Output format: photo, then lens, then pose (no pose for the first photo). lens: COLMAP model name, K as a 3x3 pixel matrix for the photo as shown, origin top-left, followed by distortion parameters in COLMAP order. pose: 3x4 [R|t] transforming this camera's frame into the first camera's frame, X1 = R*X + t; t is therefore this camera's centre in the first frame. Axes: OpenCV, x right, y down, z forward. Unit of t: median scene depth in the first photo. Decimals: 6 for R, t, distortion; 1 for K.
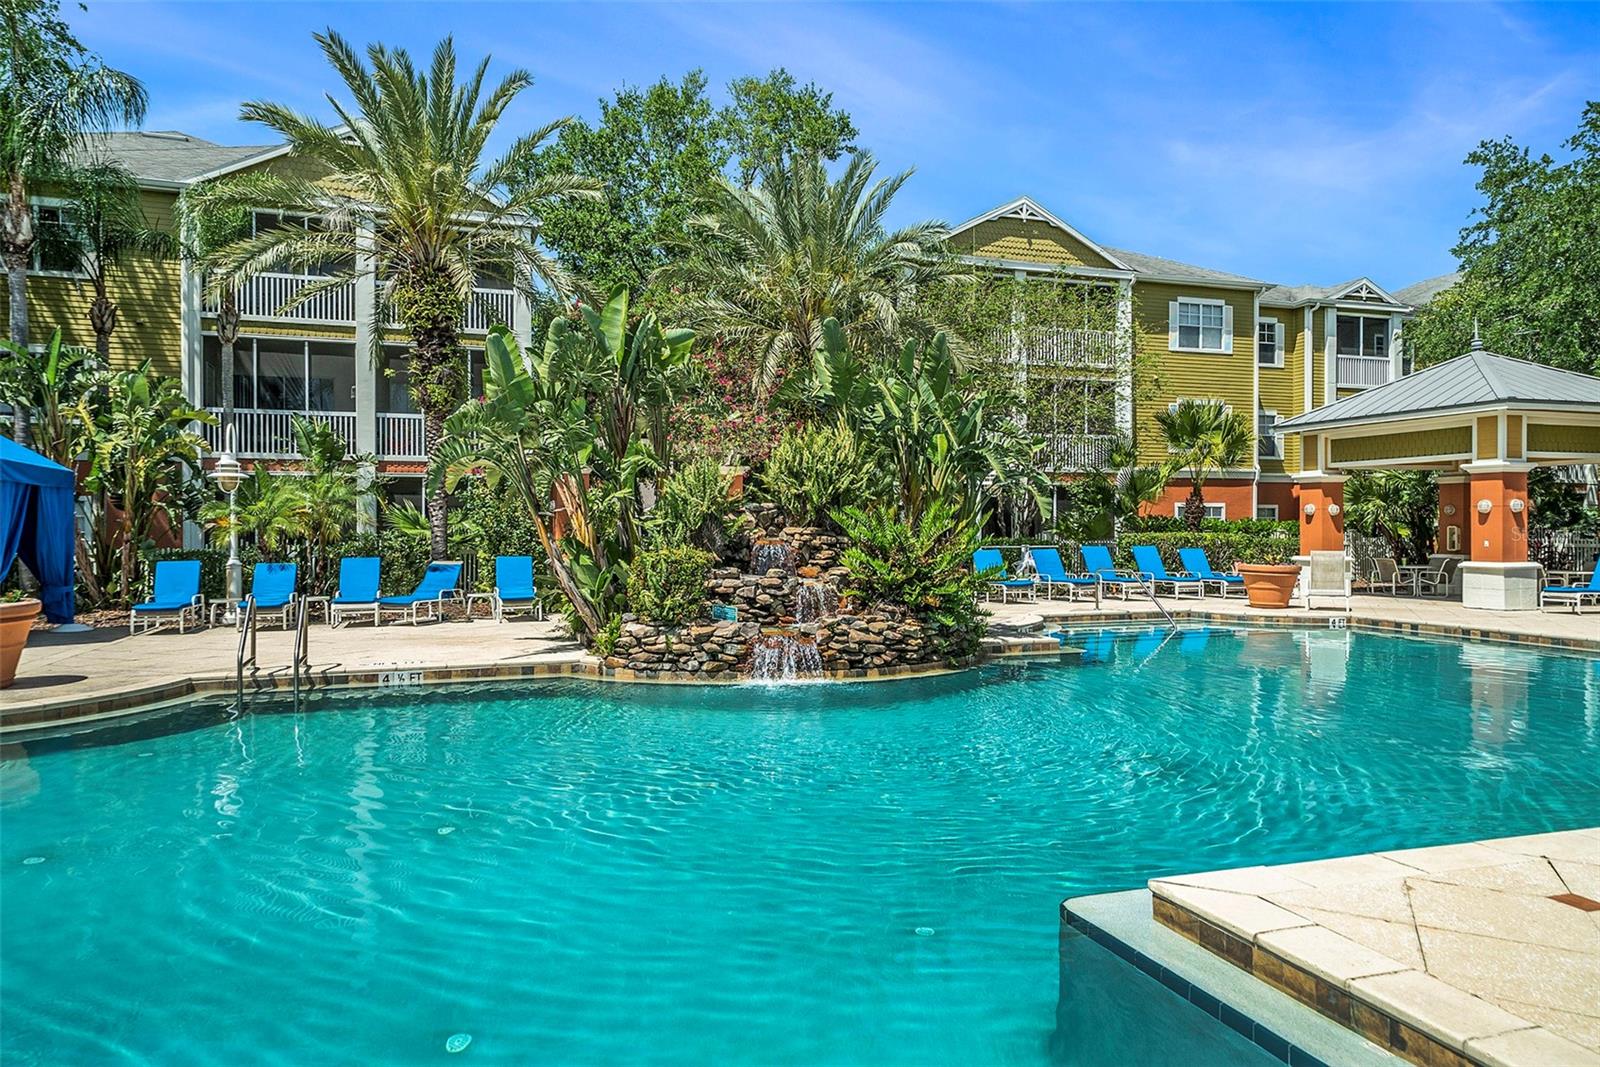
lens RADIAL K [[1052.0, 0, 797.6], [0, 1052.0, 579.0], [0, 0, 1]] dist [0.023058, 0.000369]
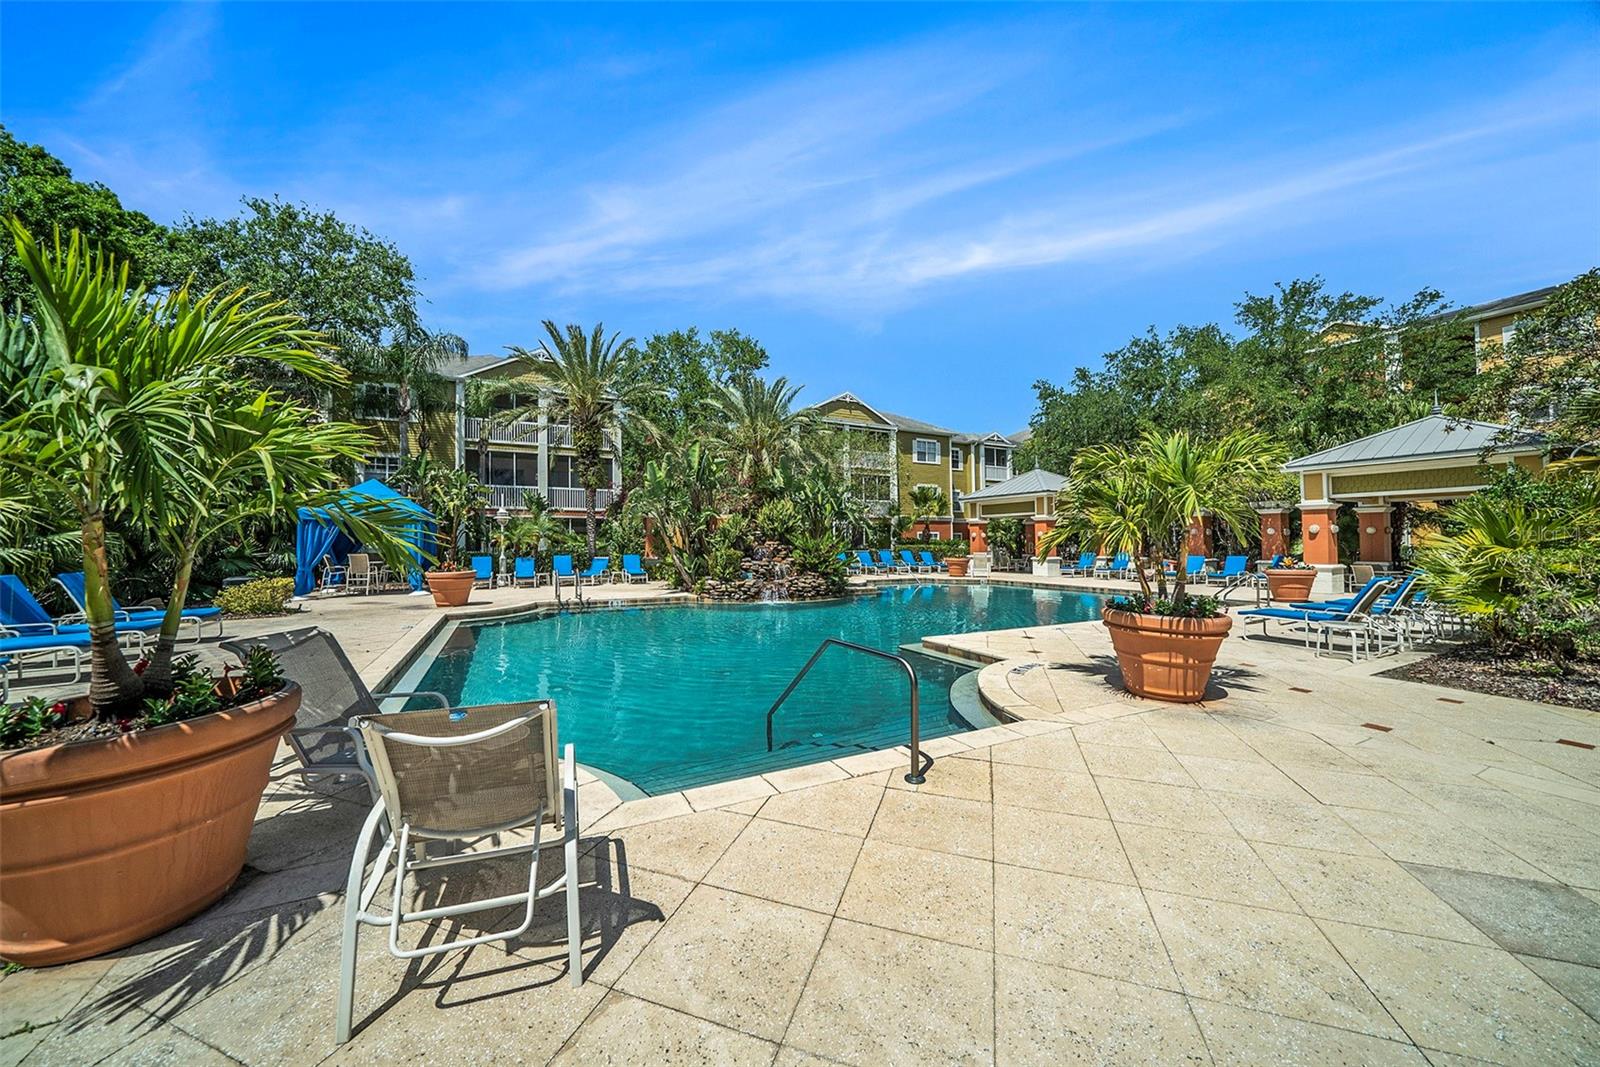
lens RADIAL K [[580.7, 0, 800.0], [0, 580.7, 533.5], [0, 0, 1]] dist [0.000726, 0.000015]
pose [[0.988888, 0.004410, 0.148598, -0.085911], [0.005493, 0.997794, -0.066163, 0.013526], [-0.148562, 0.066244, 0.986682, -0.210774]]
